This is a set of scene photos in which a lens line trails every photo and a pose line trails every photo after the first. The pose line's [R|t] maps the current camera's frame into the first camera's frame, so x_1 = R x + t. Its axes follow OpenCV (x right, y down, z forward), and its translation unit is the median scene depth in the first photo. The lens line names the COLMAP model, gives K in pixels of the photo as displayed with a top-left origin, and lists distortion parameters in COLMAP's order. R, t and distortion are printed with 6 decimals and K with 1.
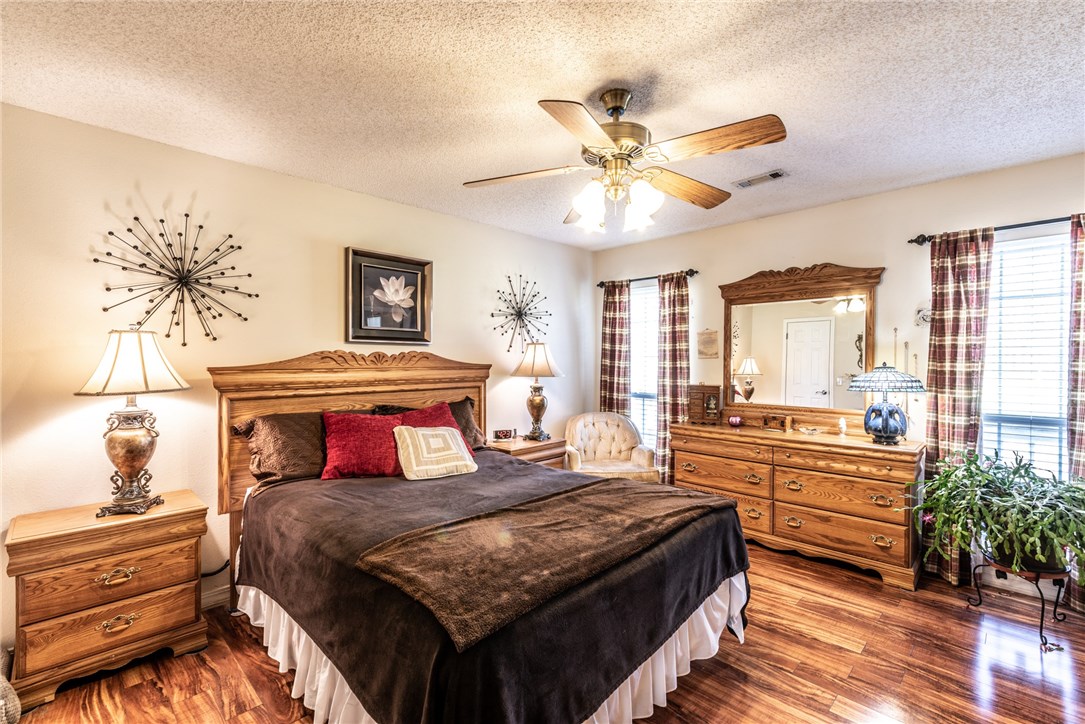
lens RADIAL K [[474.8, 0, 546.9], [0, 474.8, 363.1], [0, 0, 1]] dist [-0.000431, -0.000420]
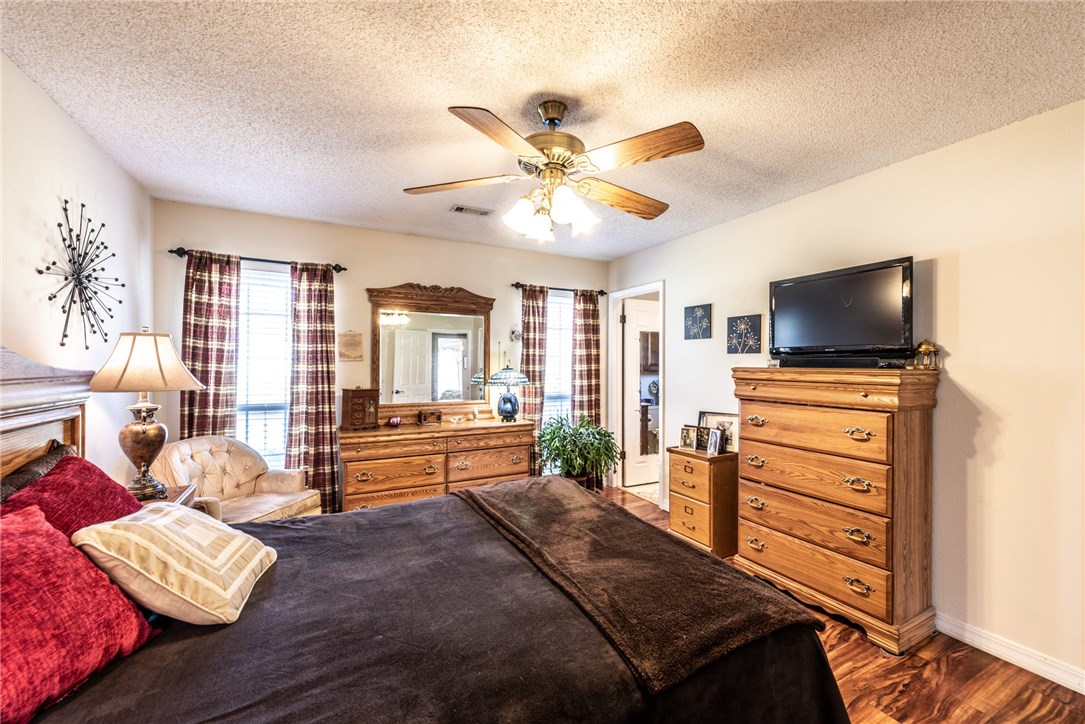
lens RADIAL K [[426.1, 0, 547.4], [0, 426.1, 363.7], [0, 0, 1]] dist [-0.001429, -0.000116]
pose [[0.297750, 0.001137, 0.954643, -0.399559], [0.001756, 0.999997, -0.001739, -0.002997], [-0.954642, 0.002194, 0.297747, 0.398822]]
